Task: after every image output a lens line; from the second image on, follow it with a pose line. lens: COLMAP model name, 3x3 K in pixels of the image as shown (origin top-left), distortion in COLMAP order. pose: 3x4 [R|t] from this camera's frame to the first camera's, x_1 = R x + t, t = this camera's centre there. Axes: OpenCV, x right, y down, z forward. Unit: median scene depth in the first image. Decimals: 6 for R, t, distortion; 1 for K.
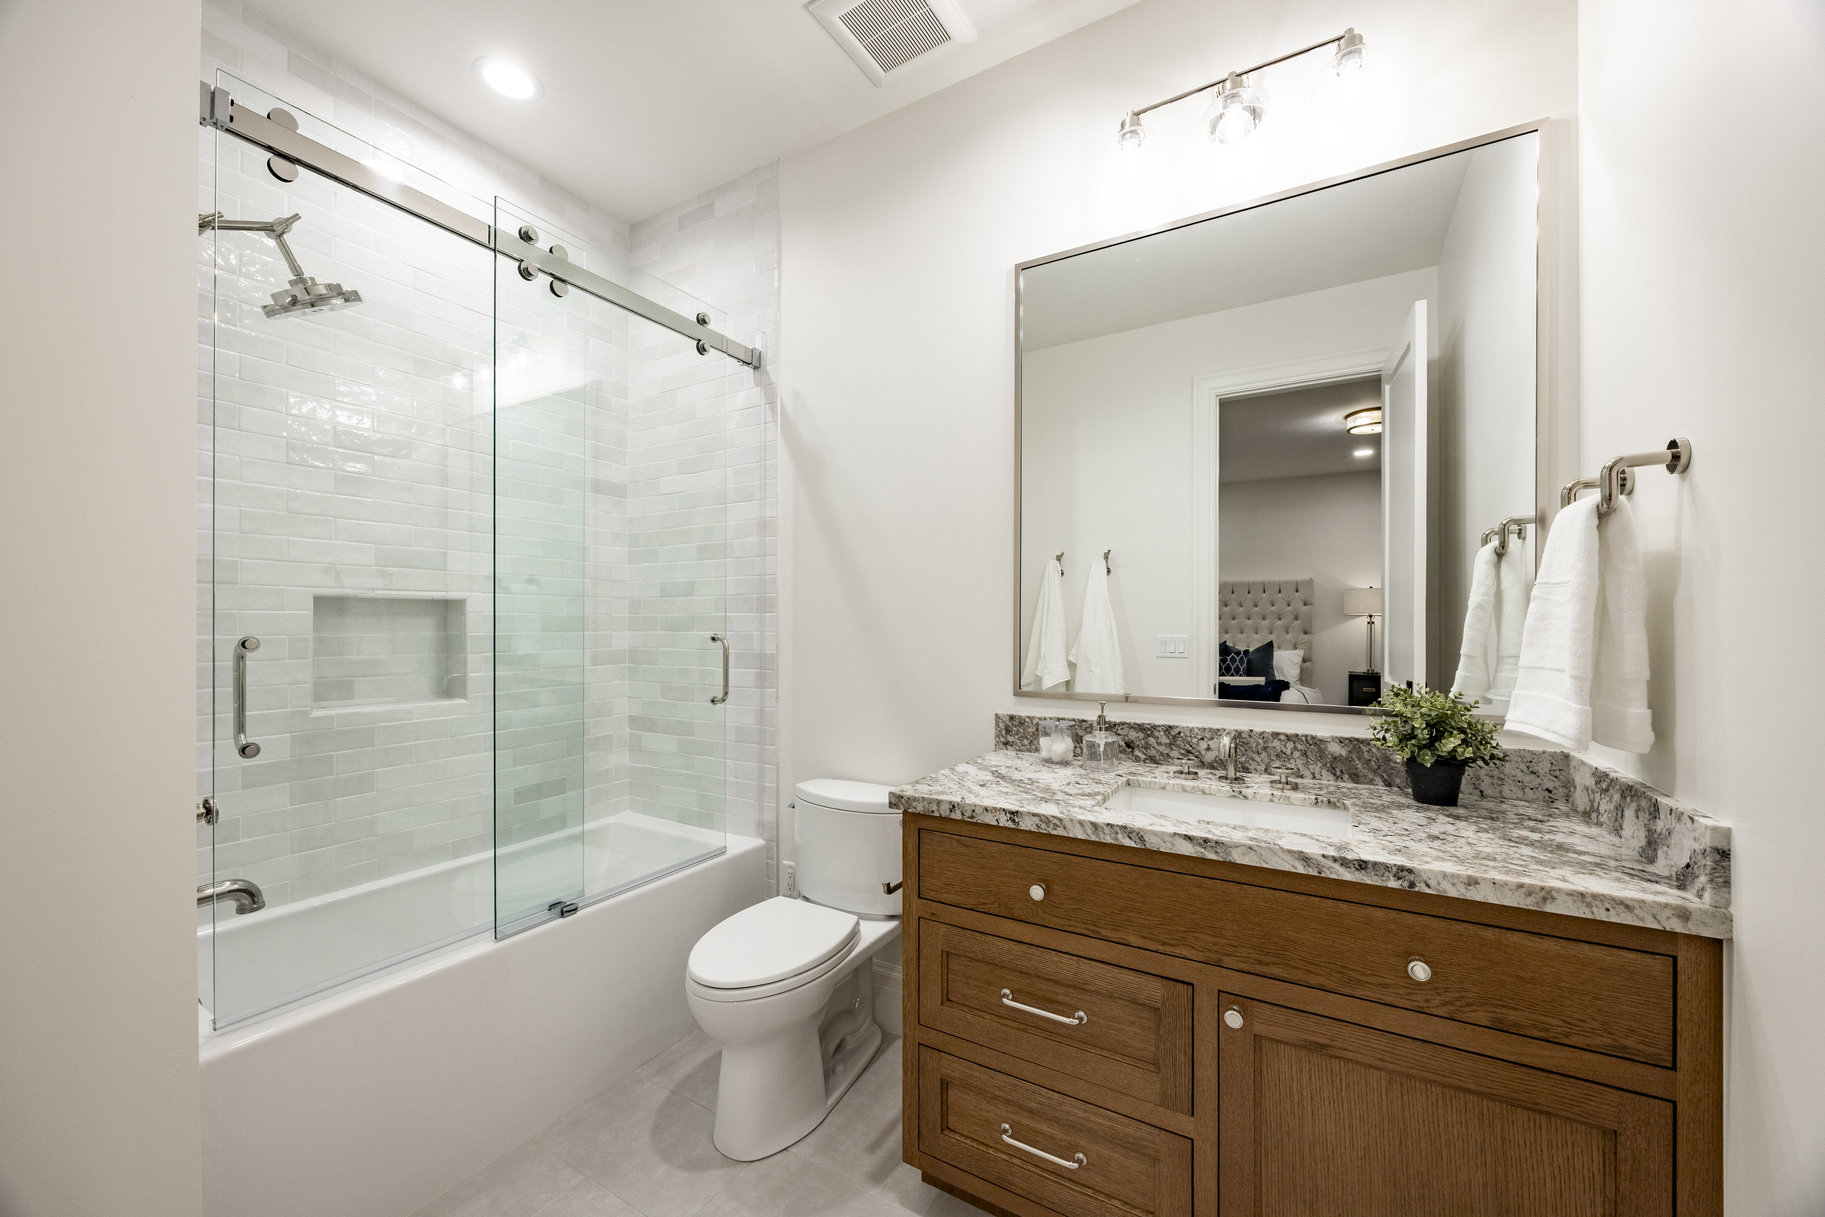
lens RADIAL K [[693.2, 0, 917.2], [0, 693.2, 619.8], [0, 0, 1]] dist [-0.000289, -0.000089]
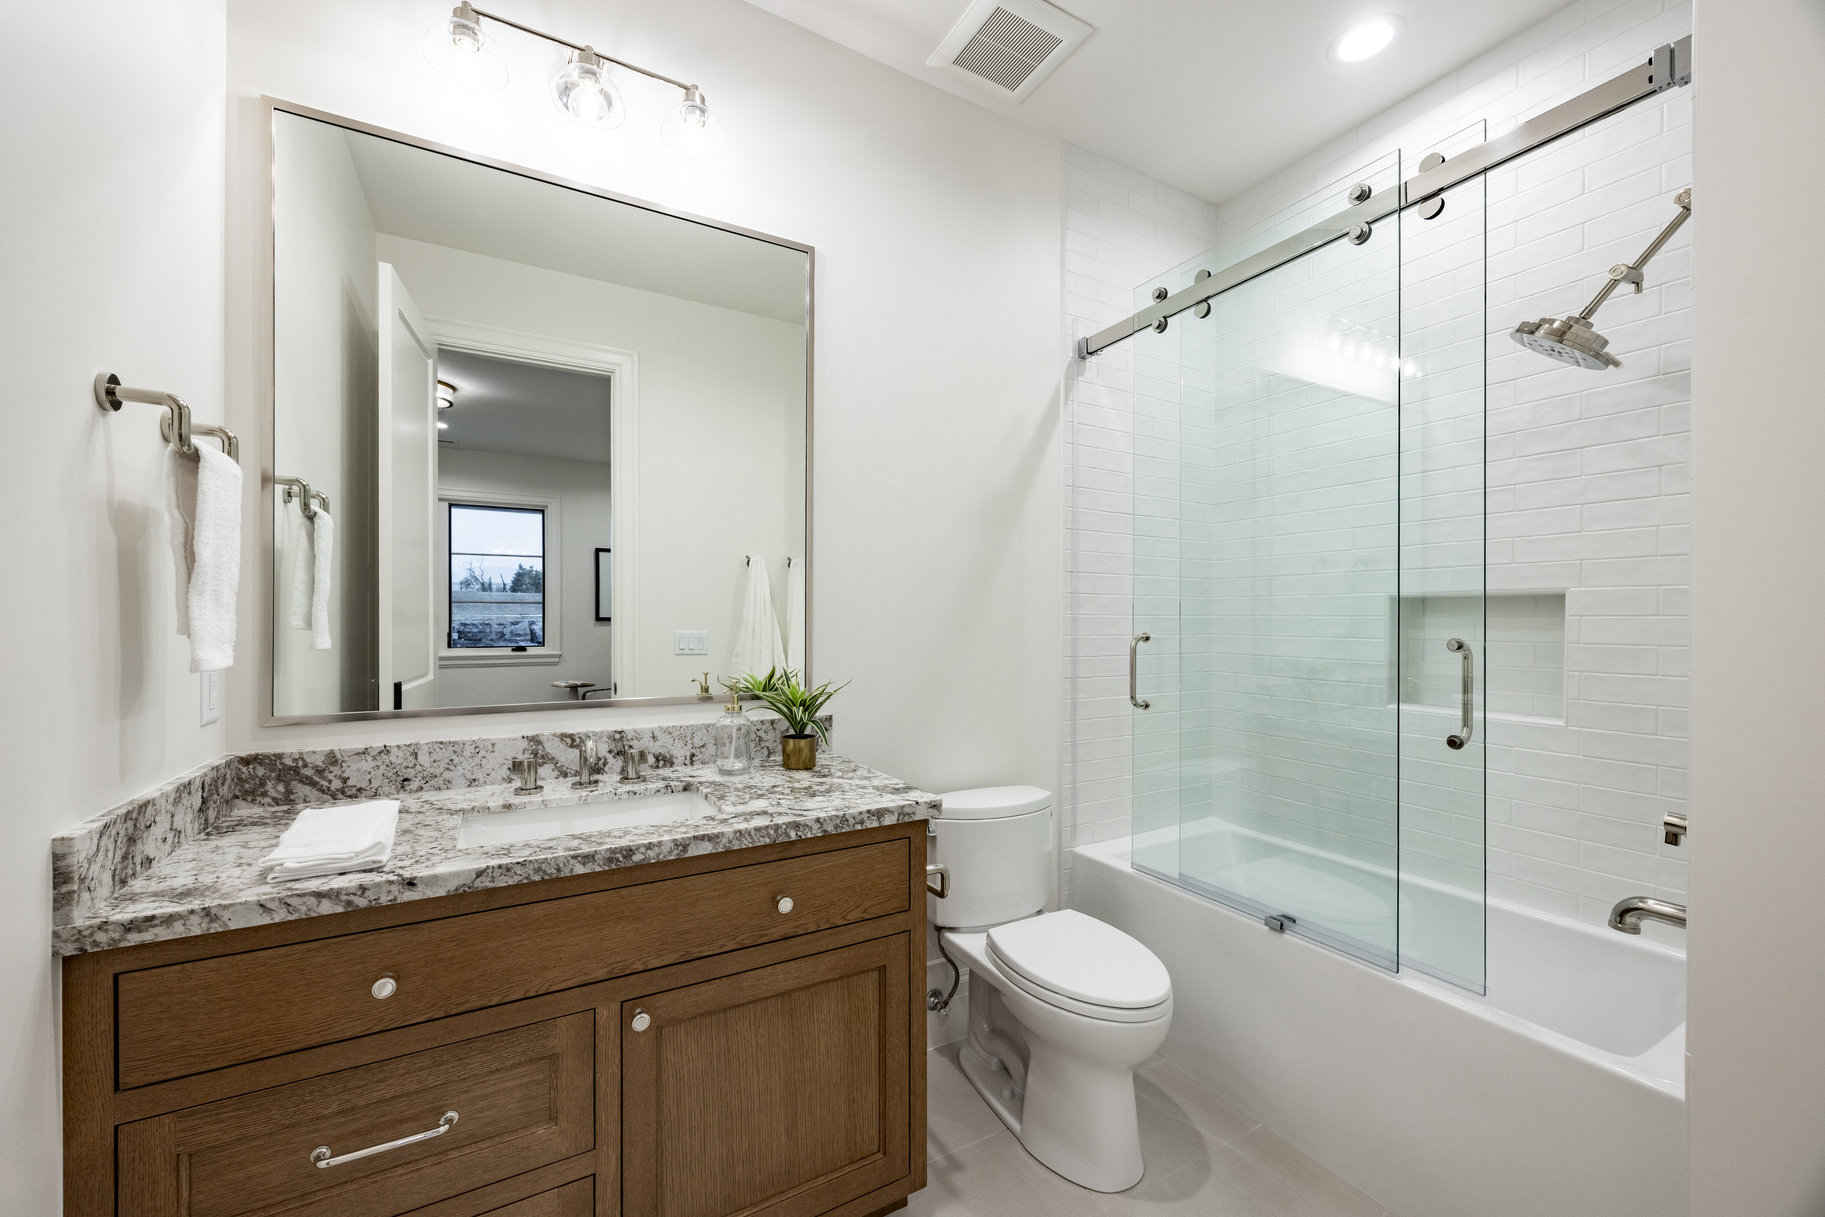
lens RADIAL K [[729.1, 0, 911.2], [0, 729.1, 611.4], [0, 0, 1]] dist [-0.000642, -0.000158]
pose [[0.499873, 0.012140, 0.866014, -0.224874], [-0.006527, 0.999926, -0.010249, -0.000125], [-0.866074, -0.000529, 0.499915, 0.130200]]
